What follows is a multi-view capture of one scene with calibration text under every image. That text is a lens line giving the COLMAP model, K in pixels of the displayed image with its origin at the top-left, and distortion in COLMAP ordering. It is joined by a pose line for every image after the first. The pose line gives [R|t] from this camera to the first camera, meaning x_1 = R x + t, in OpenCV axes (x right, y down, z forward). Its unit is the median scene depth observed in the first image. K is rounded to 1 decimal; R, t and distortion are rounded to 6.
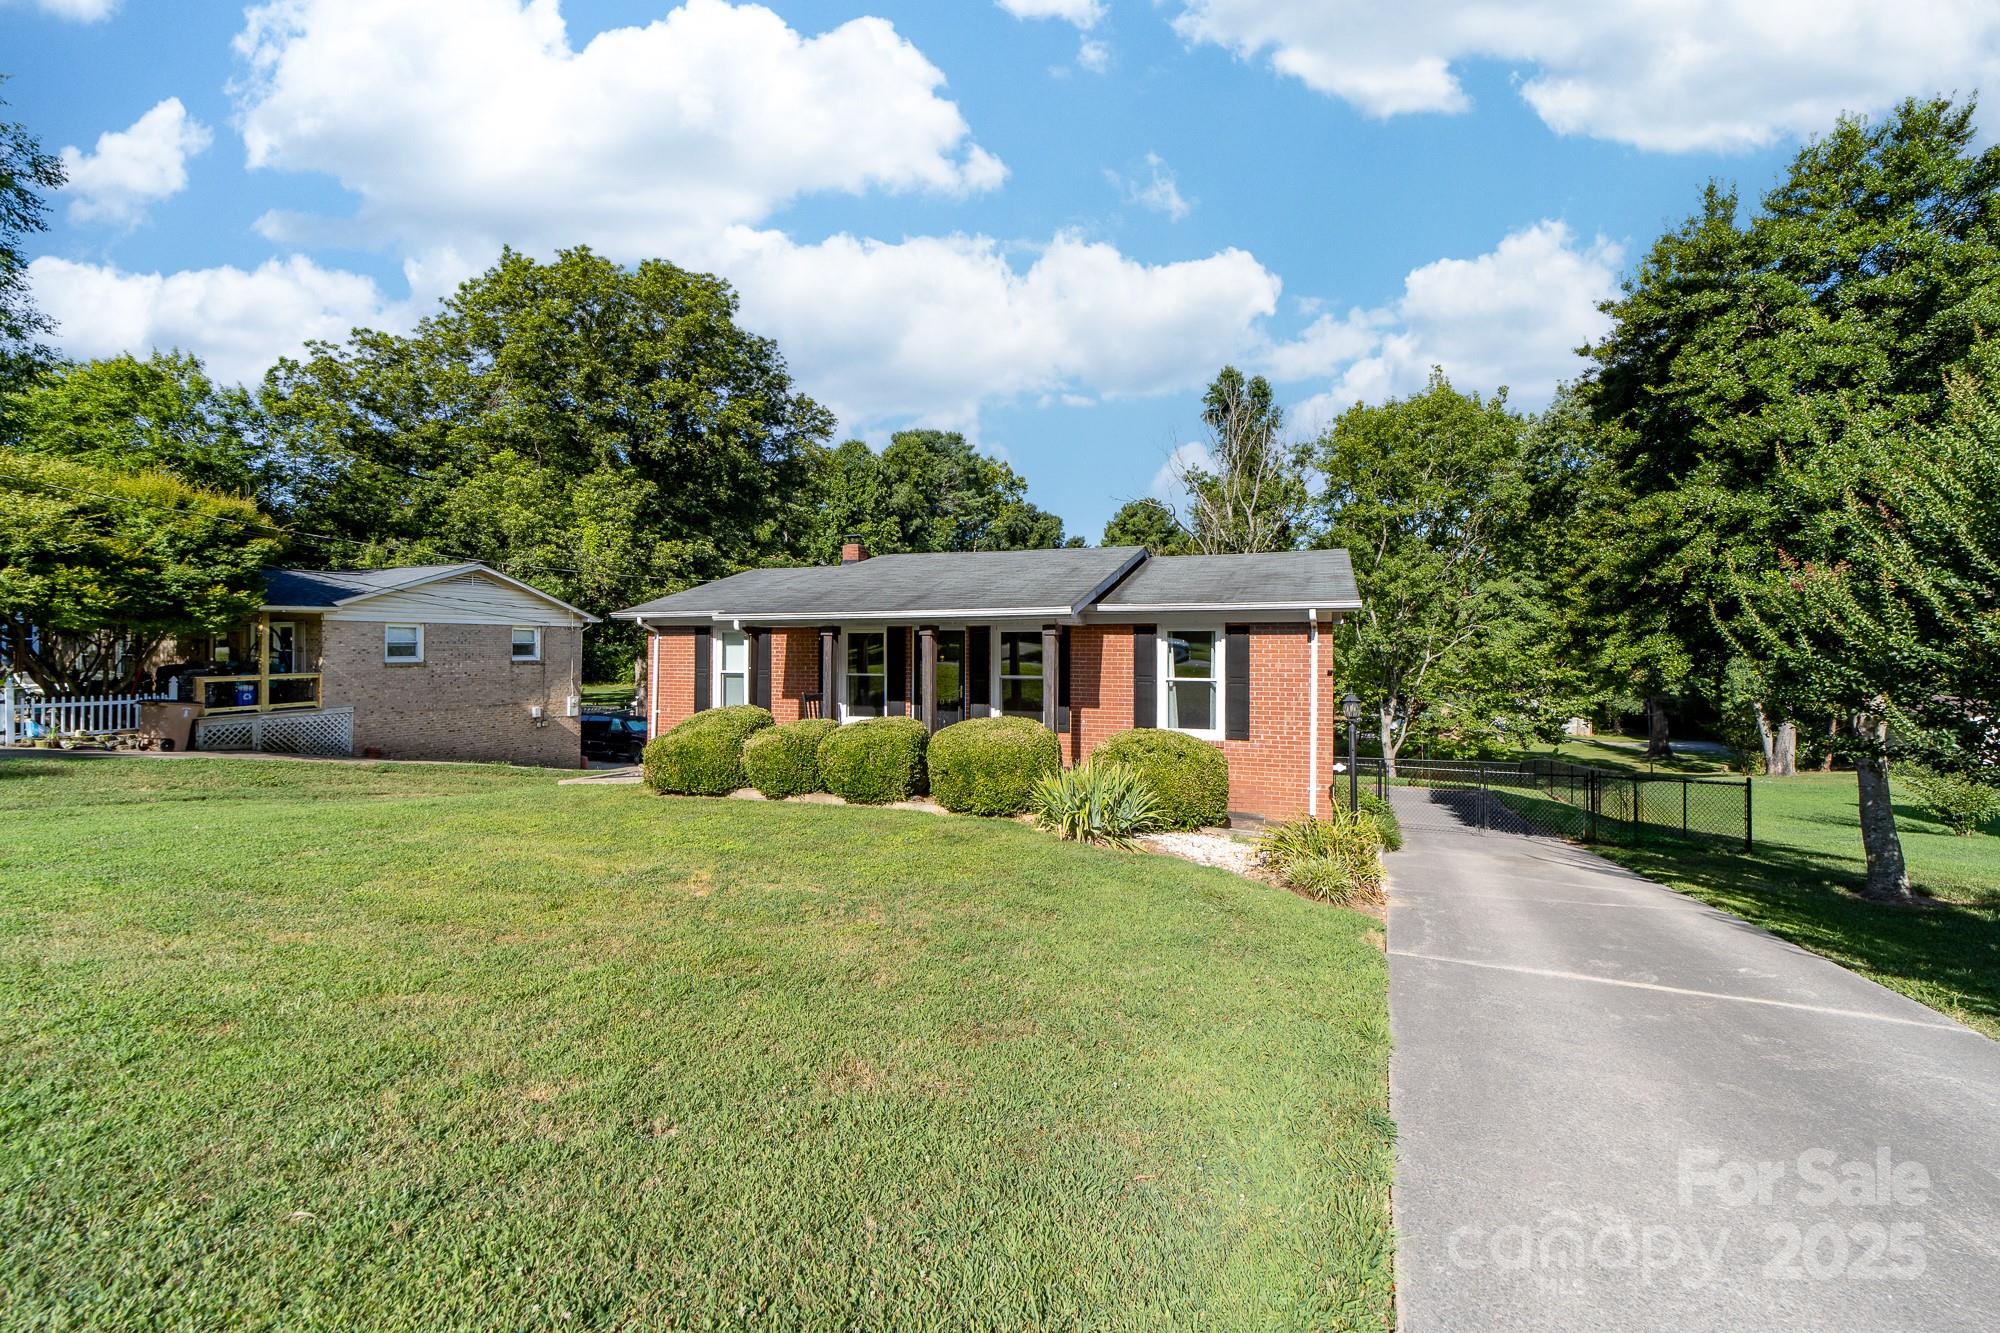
lens RADIAL K [[816.2, 0, 966.2], [0, 816.2, 662.7], [0, 0, 1]] dist [-0.023560, 0.000081]
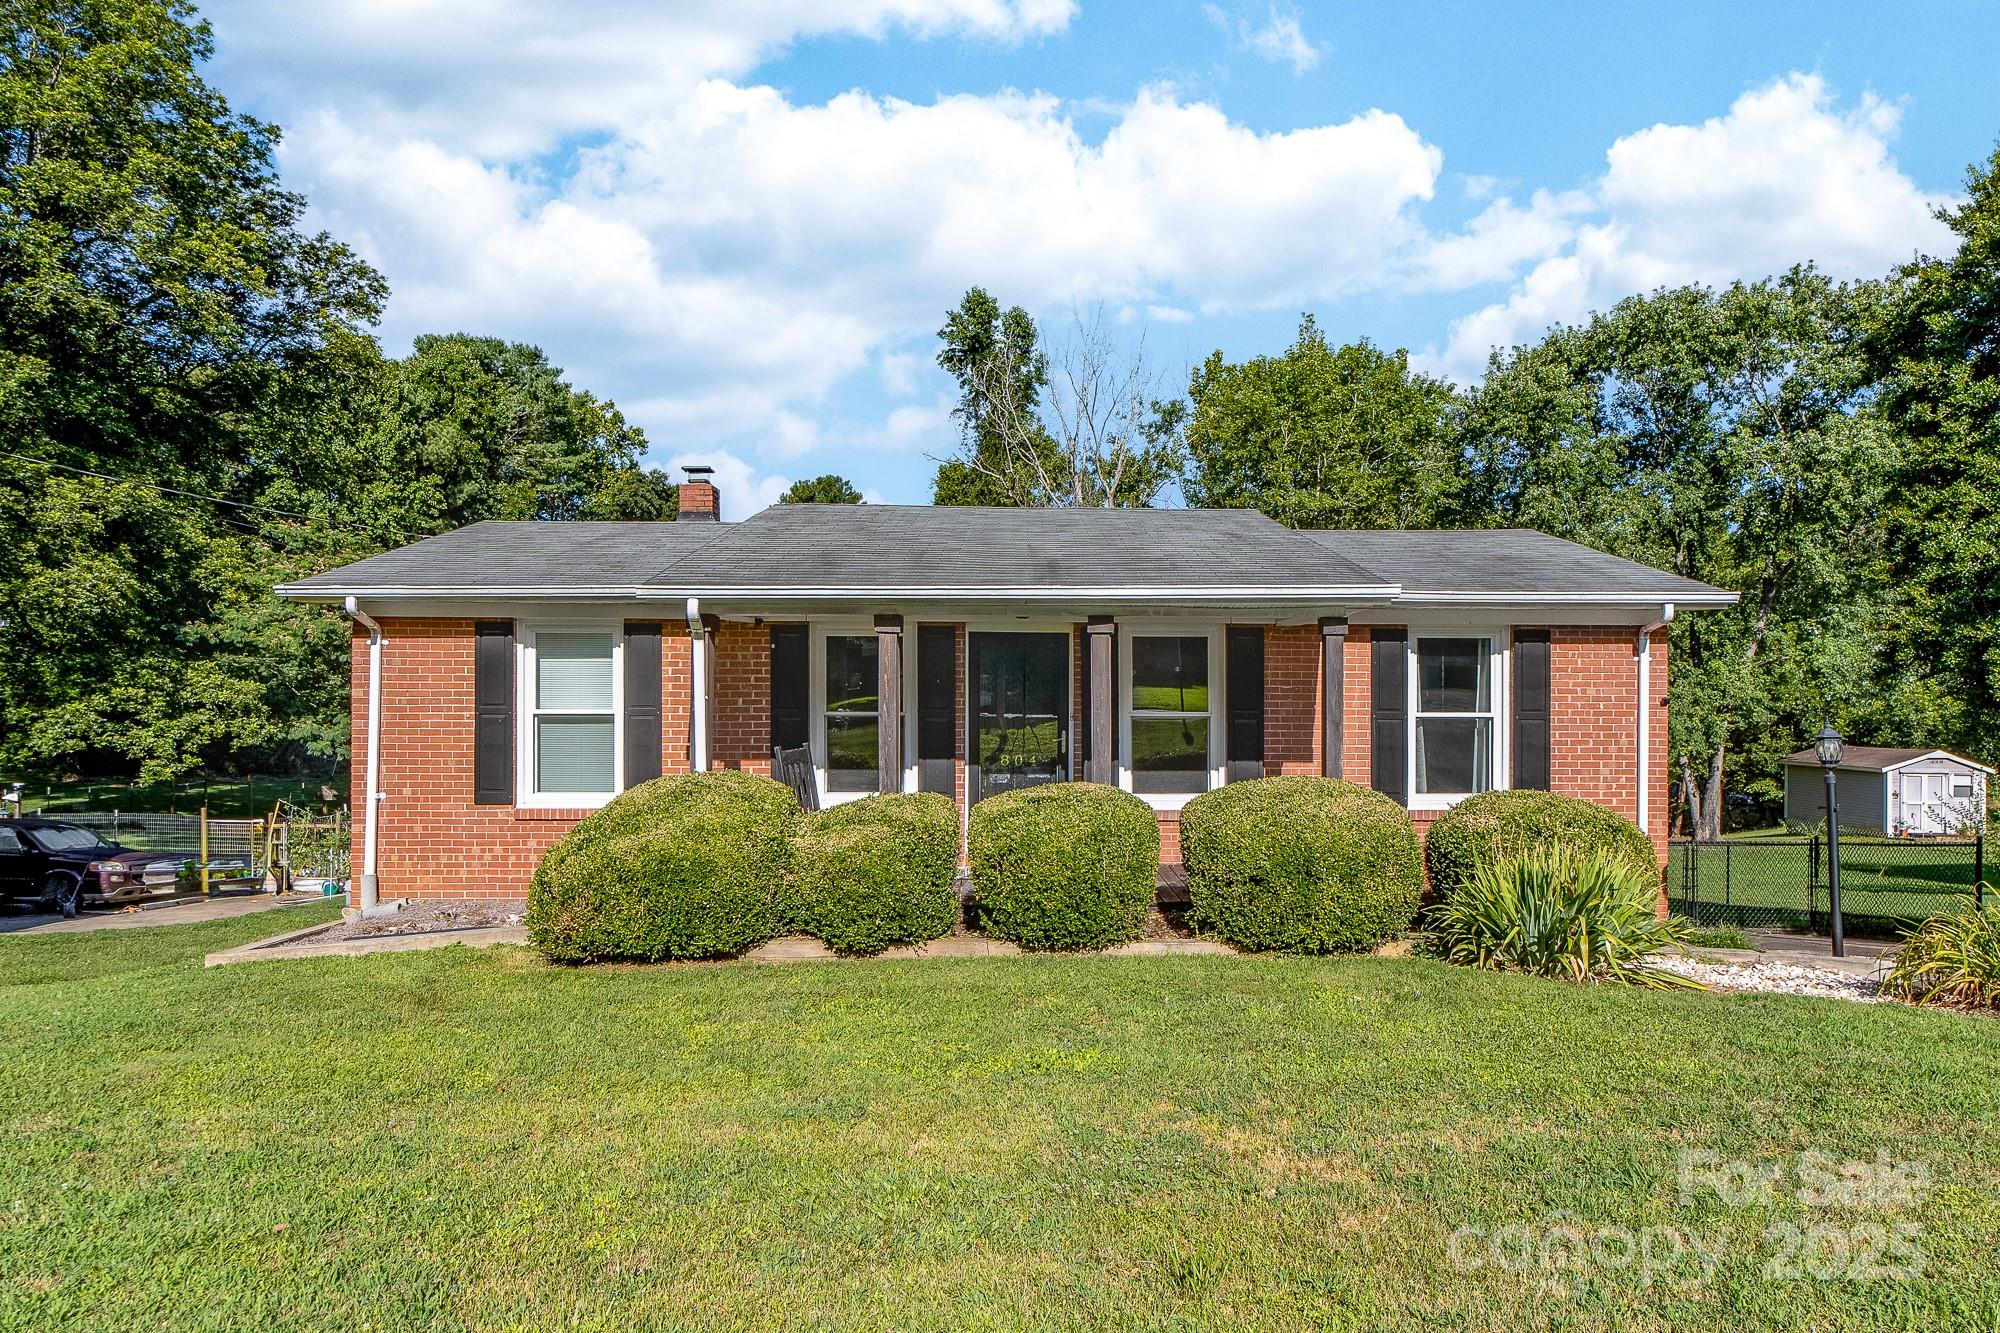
lens RADIAL K [[1212.5, 0, 995.1], [0, 1212.5, 743.5], [0, 0, 1]] dist [-0.020857, -0.000787]
pose [[0.923039, -0.012501, 0.384504, -0.096914], [0.006437, 0.999834, 0.017054, 0.005824], [-0.384653, -0.013266, 0.922966, 0.064089]]
